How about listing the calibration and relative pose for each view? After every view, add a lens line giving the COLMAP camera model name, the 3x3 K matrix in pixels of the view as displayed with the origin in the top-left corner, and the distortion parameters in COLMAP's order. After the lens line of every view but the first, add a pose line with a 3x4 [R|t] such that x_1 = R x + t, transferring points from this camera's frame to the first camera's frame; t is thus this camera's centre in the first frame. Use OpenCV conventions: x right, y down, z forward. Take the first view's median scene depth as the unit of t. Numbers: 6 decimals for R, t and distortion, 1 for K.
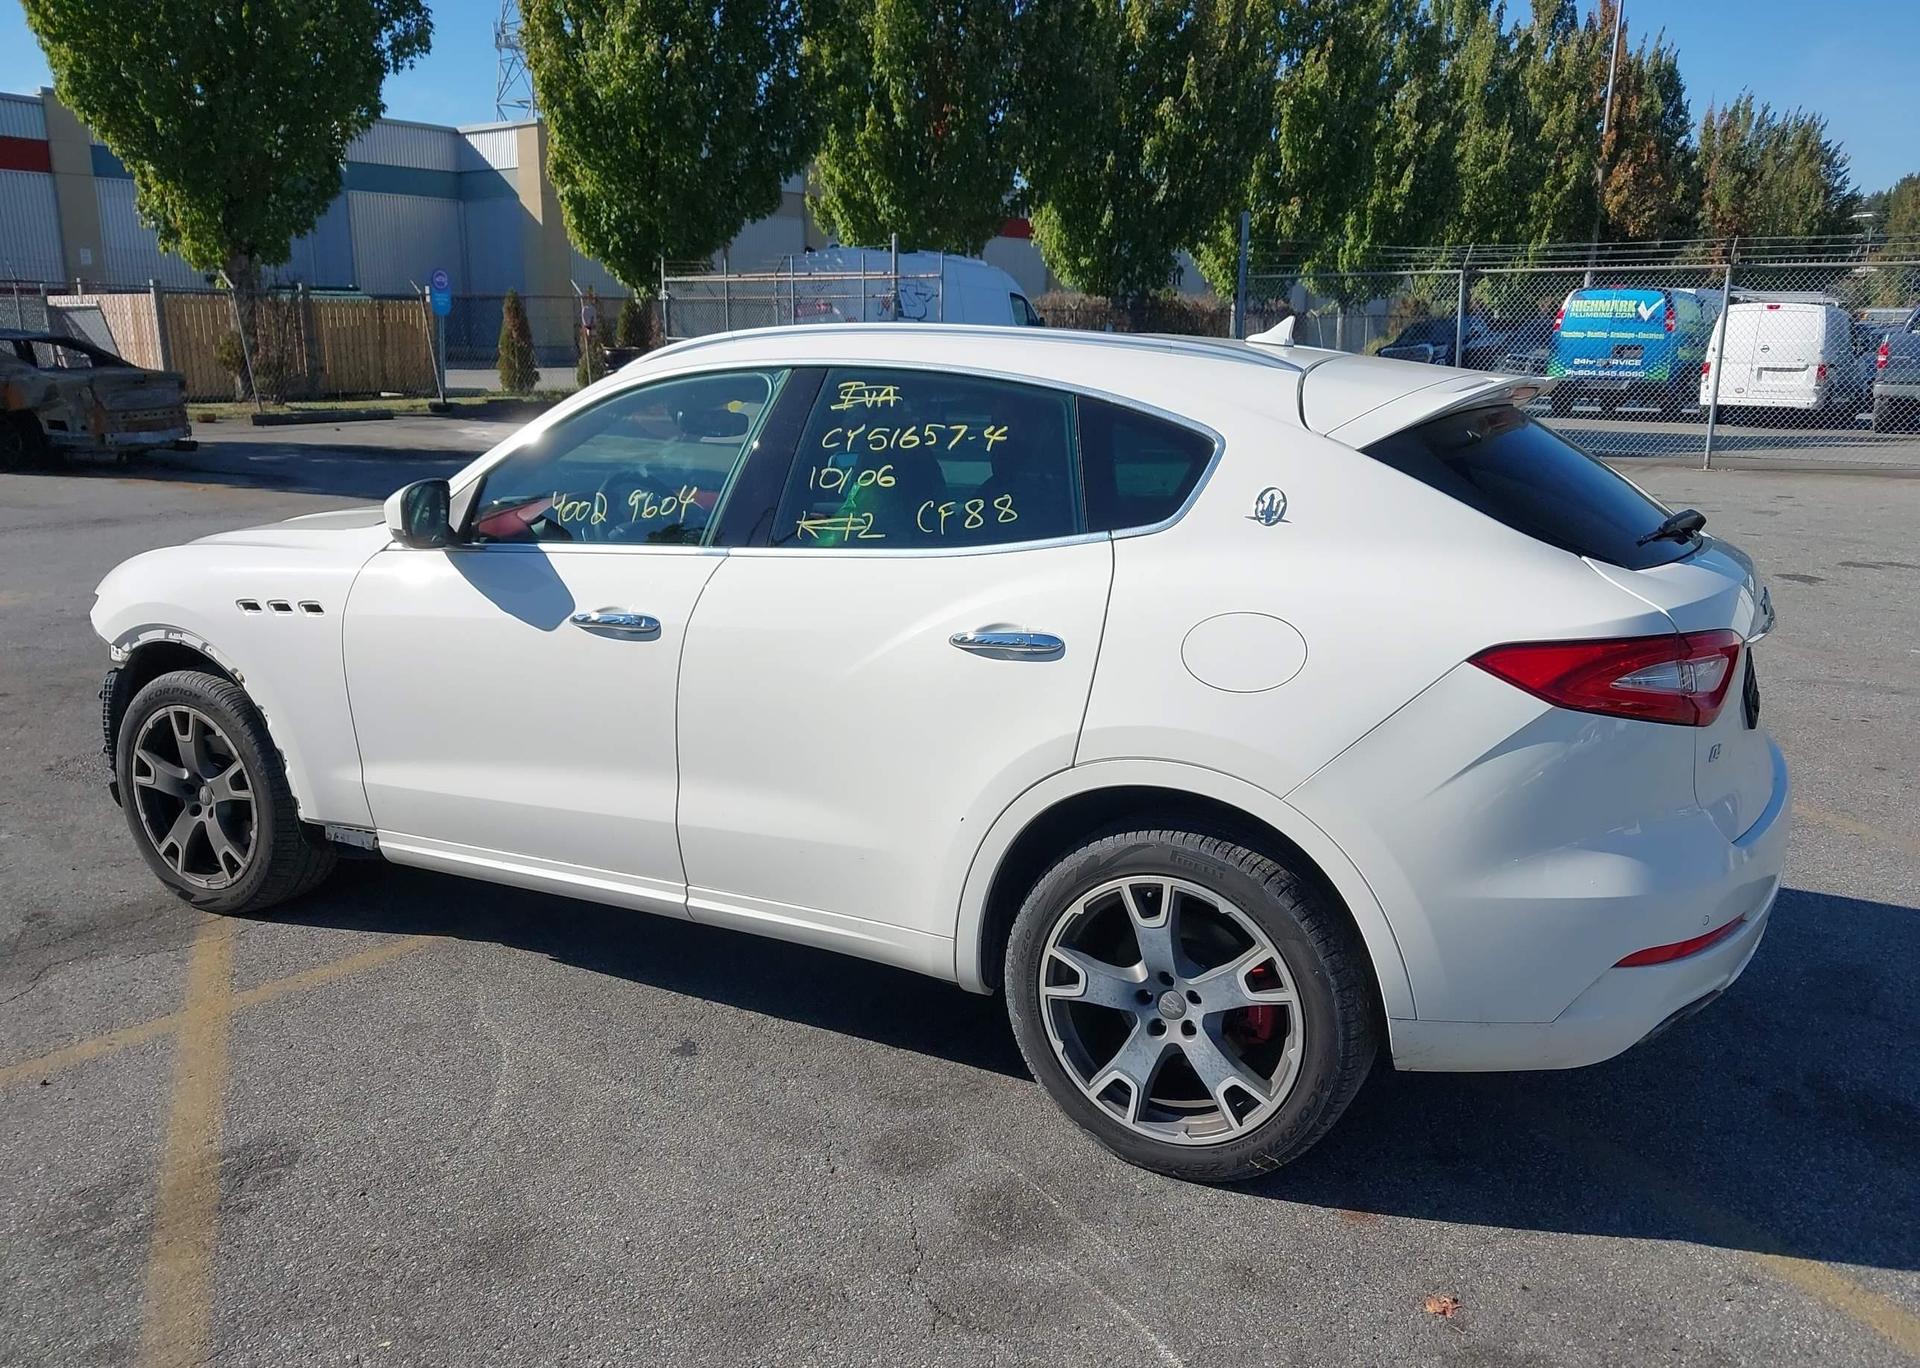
lens RADIAL K [[1526.2, 0, 956.9], [0, 1526.2, 692.3], [0, 0, 1]] dist [0.018499, -0.023887]
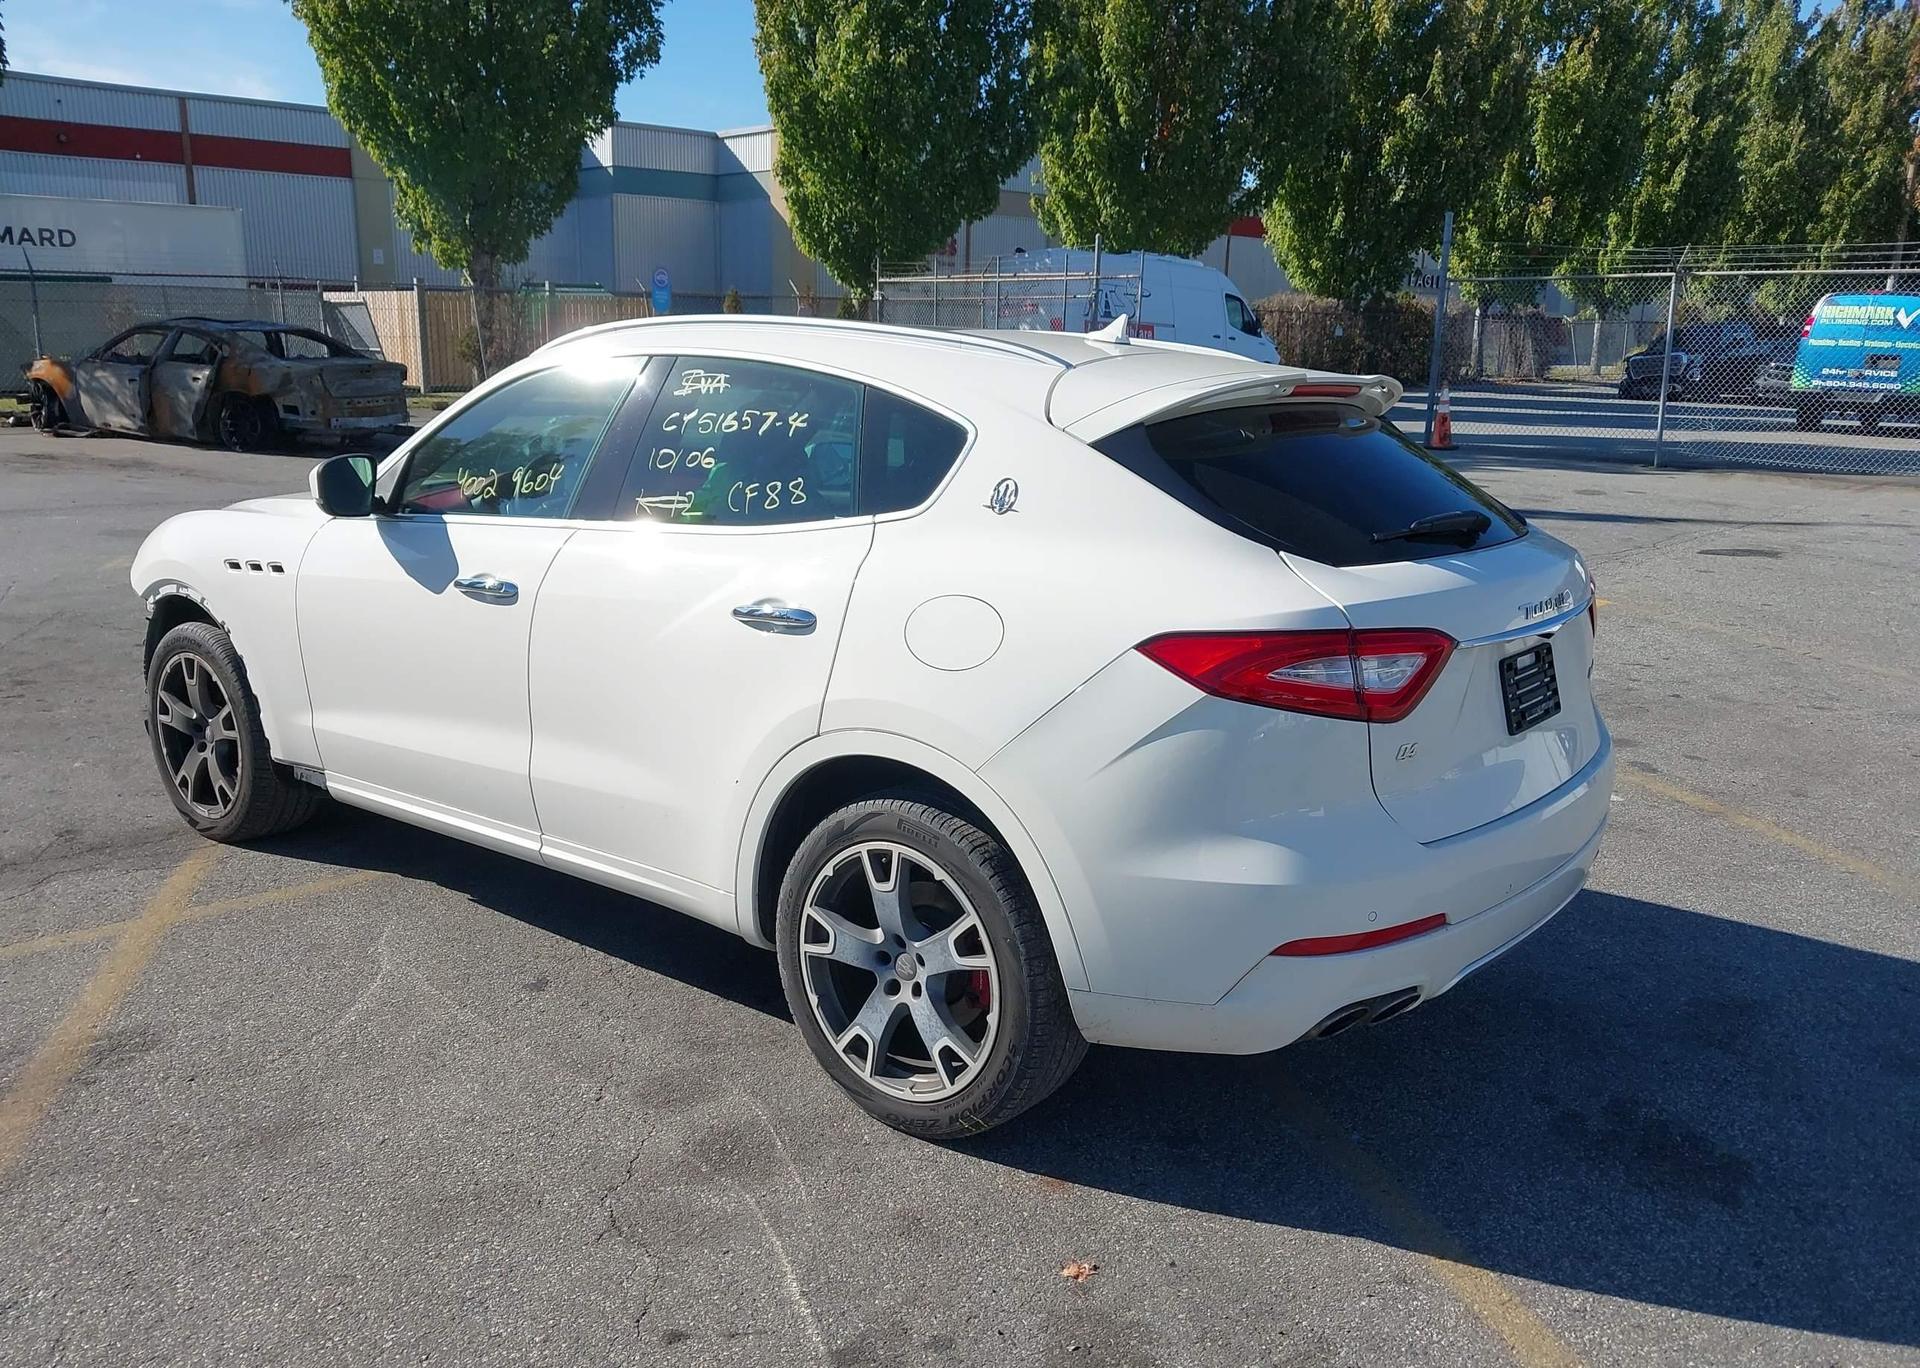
lens RADIAL K [[1526.2, 0, 964.0], [0, 1526.2, 702.7], [0, 0, 1]] dist [0.018499, -0.023887]
pose [[0.986236, 0.048345, -0.158117, 0.232715], [-0.047482, 0.998829, 0.009233, 0.007762], [0.158378, -0.001598, 0.987377, -0.020243]]
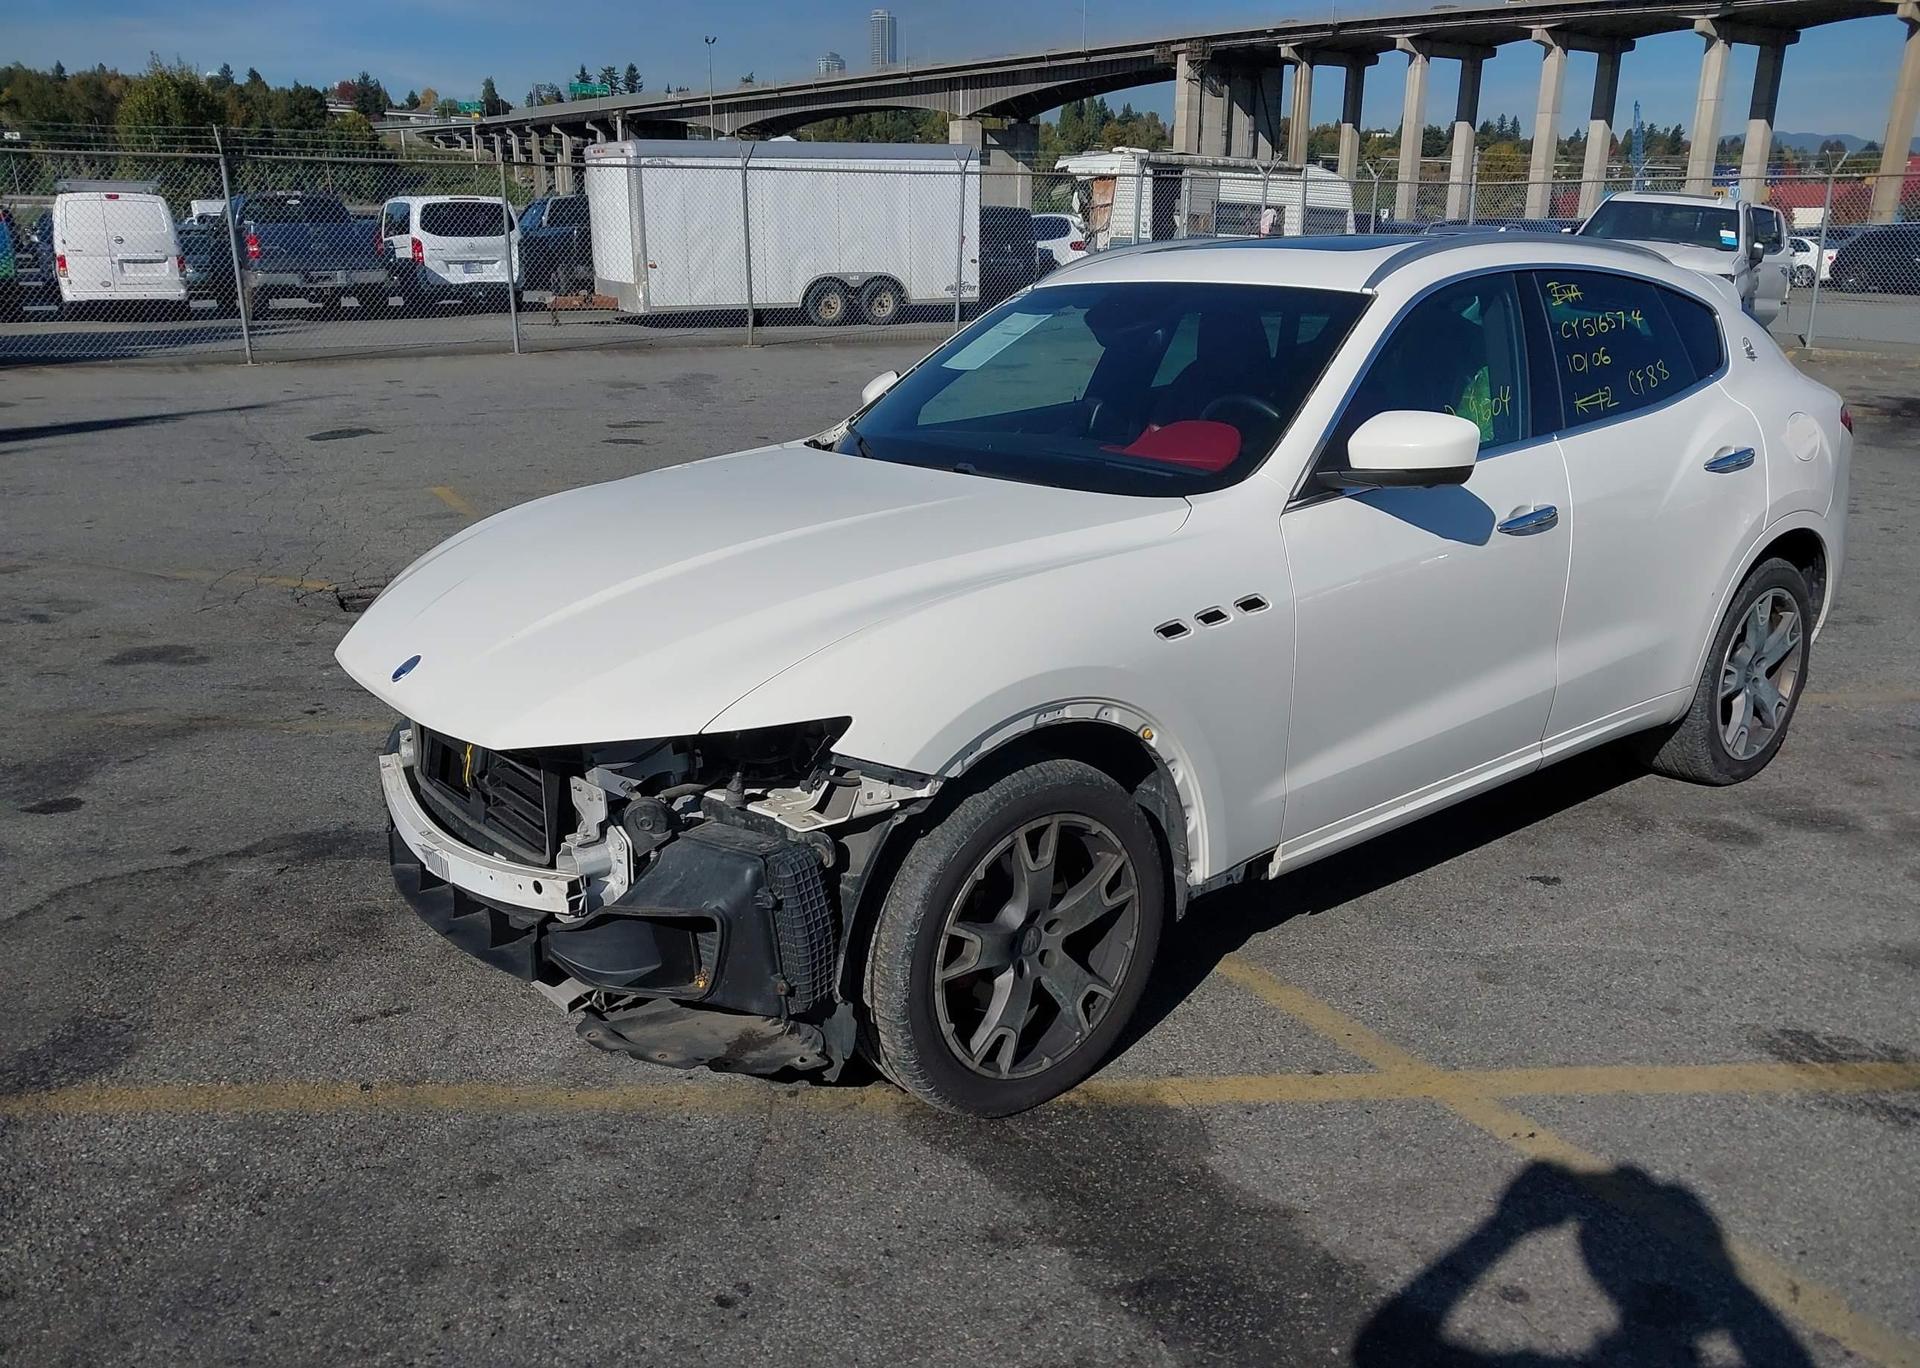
lens RADIAL K [[1526.2, 0, 951.0], [0, 1526.2, 701.4], [0, 0, 1]] dist [0.018499, -0.023887]
pose [[0.380373, -0.276967, 0.882386, -1.089654], [0.210869, 0.954945, 0.208842, -0.186985], [-0.900473, 0.106630, 0.421639, 0.744089]]
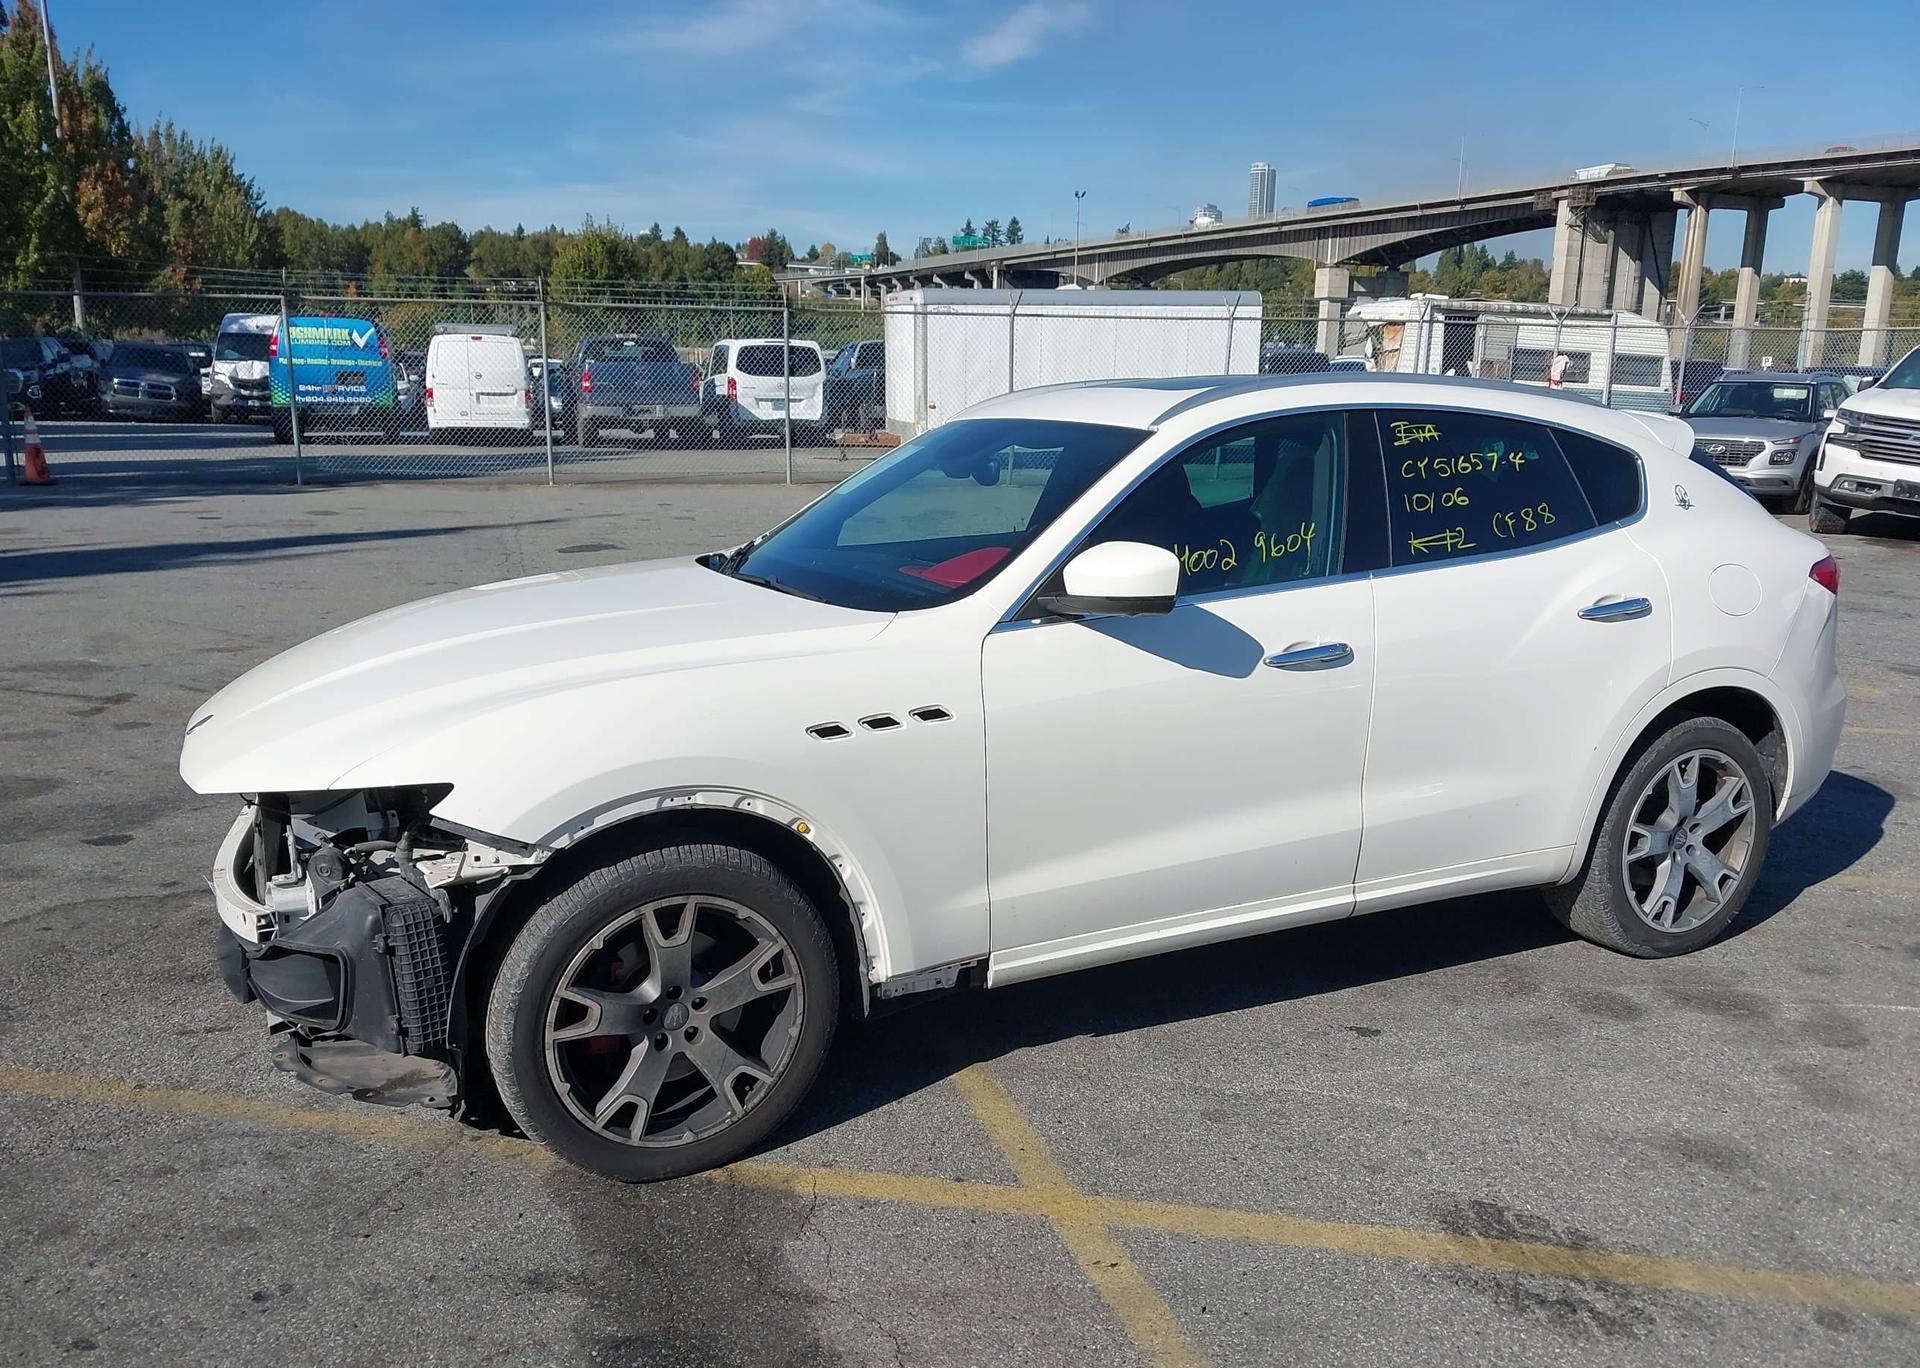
lens RADIAL K [[1526.2, 0, 950.9], [0, 1526.2, 700.4], [0, 0, 1]] dist [0.018499, -0.023887]
pose [[0.582826, -0.170155, 0.794582, -0.977628], [0.177363, 0.980892, 0.079956, -0.115575], [-0.793004, 0.094329, 0.601869, 0.453497]]
